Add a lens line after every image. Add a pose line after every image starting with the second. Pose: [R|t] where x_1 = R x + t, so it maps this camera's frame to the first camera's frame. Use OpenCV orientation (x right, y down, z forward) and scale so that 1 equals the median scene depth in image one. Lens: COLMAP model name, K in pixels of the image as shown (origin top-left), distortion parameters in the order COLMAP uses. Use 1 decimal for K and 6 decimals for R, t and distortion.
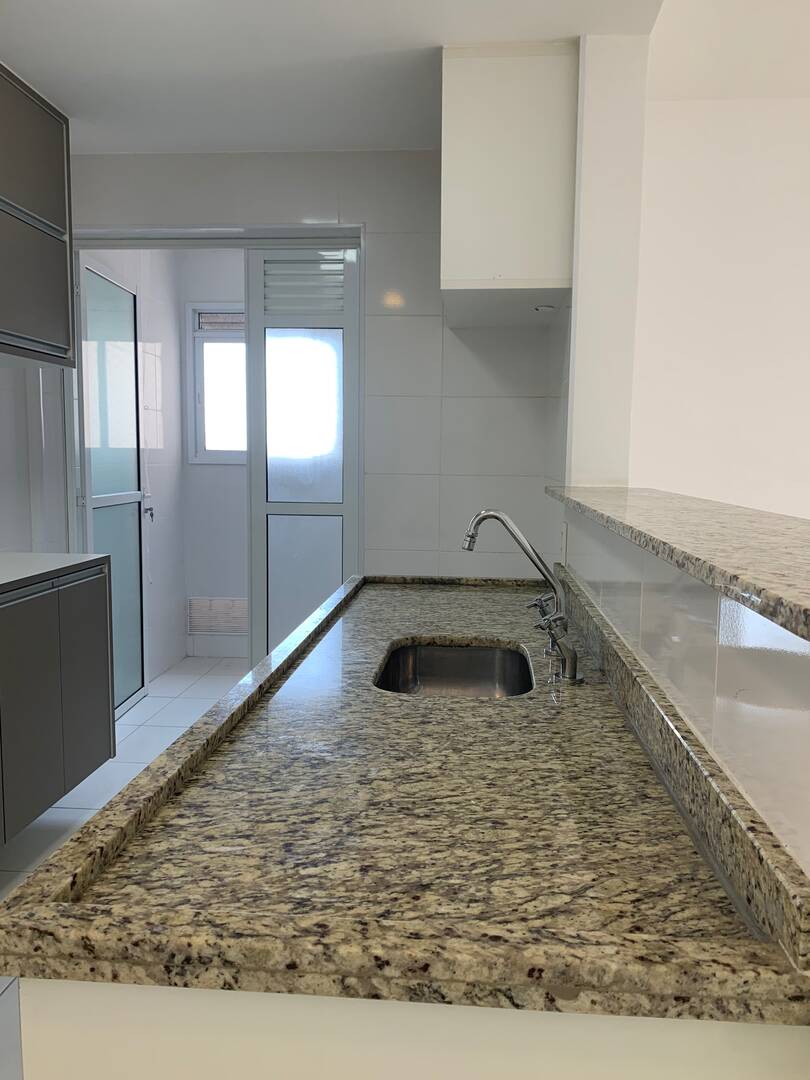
lens RADIAL K [[826.7, 0, 410.1], [0, 826.7, 541.9], [0, 0, 1]] dist [0.046916, -0.051723]
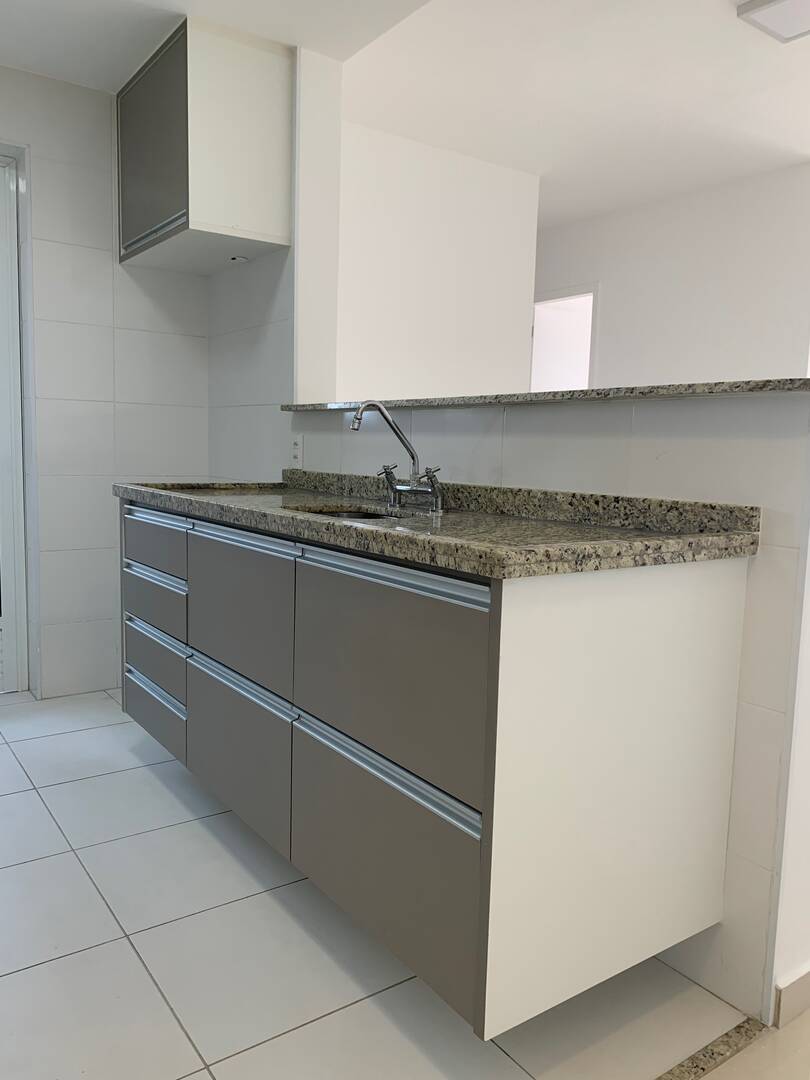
lens RADIAL K [[826.7, 0, 410.1], [0, 826.7, 541.9], [0, 0, 1]] dist [0.046916, -0.051723]
pose [[0.762407, -0.060351, 0.644278, -1.480621], [0.046377, 0.998177, 0.038621, 0.286820], [-0.645434, 0.000435, 0.763816, -0.213854]]
